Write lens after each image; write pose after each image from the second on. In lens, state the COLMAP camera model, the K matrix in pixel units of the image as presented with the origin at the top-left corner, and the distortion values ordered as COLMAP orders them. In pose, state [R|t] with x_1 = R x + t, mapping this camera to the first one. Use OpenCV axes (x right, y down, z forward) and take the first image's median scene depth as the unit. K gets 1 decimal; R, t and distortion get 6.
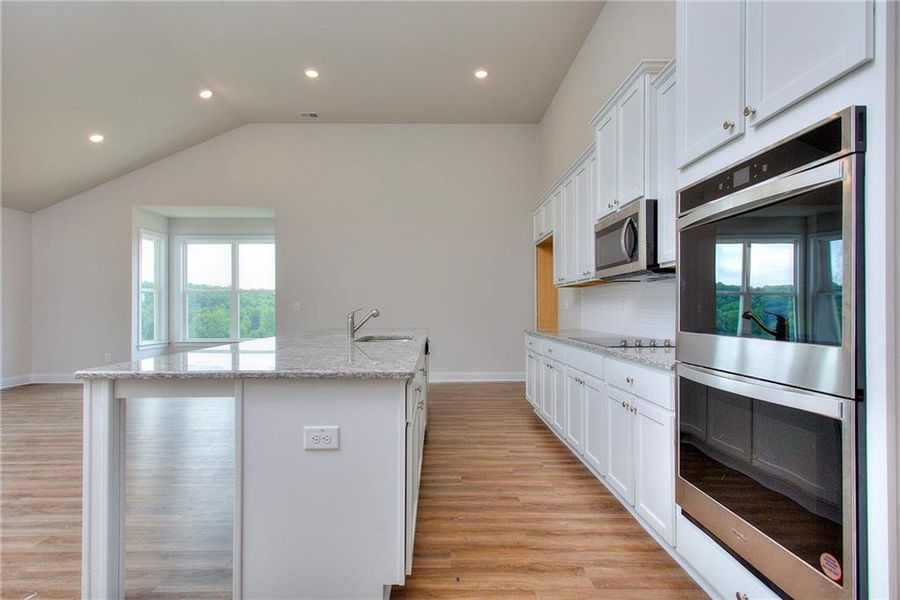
lens RADIAL K [[445.2, 0, 429.8], [0, 445.2, 307.8], [0, 0, 1]] dist [0.001598, 0.000359]
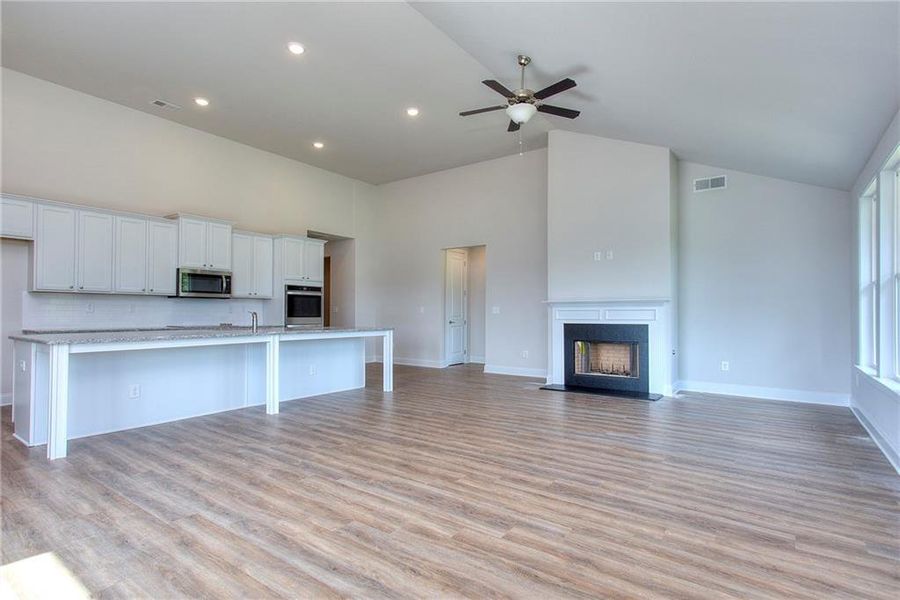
lens RADIAL K [[445.0, 0, 472.7], [0, 445.0, 308.8], [0, 0, 1]] dist [0.002470, 0.000121]
pose [[-0.846017, 0.006648, 0.533114, -2.169557], [-0.001462, 0.999890, -0.014789, 0.018959], [-0.533154, -0.013291, -0.845914, 2.467842]]
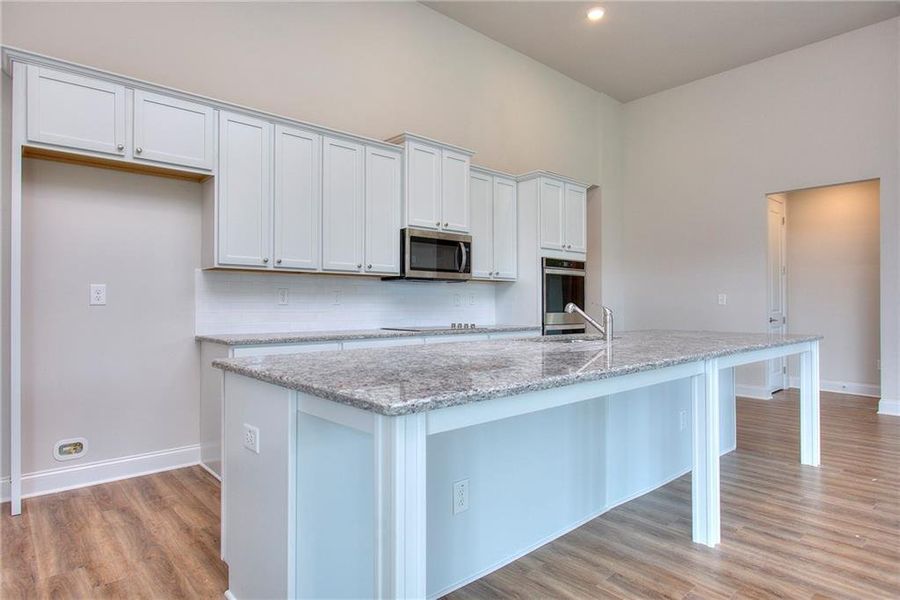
lens RADIAL K [[519.4, 0, 450.0], [0, 519.4, 300.0], [0, 0, 1]] dist [-0.003750, -0.001617]
pose [[-0.687251, 0.011198, 0.726334, -0.807675], [0.000197, 0.999884, -0.015229, 0.015063], [-0.726420, -0.010322, -0.687173, 2.294690]]
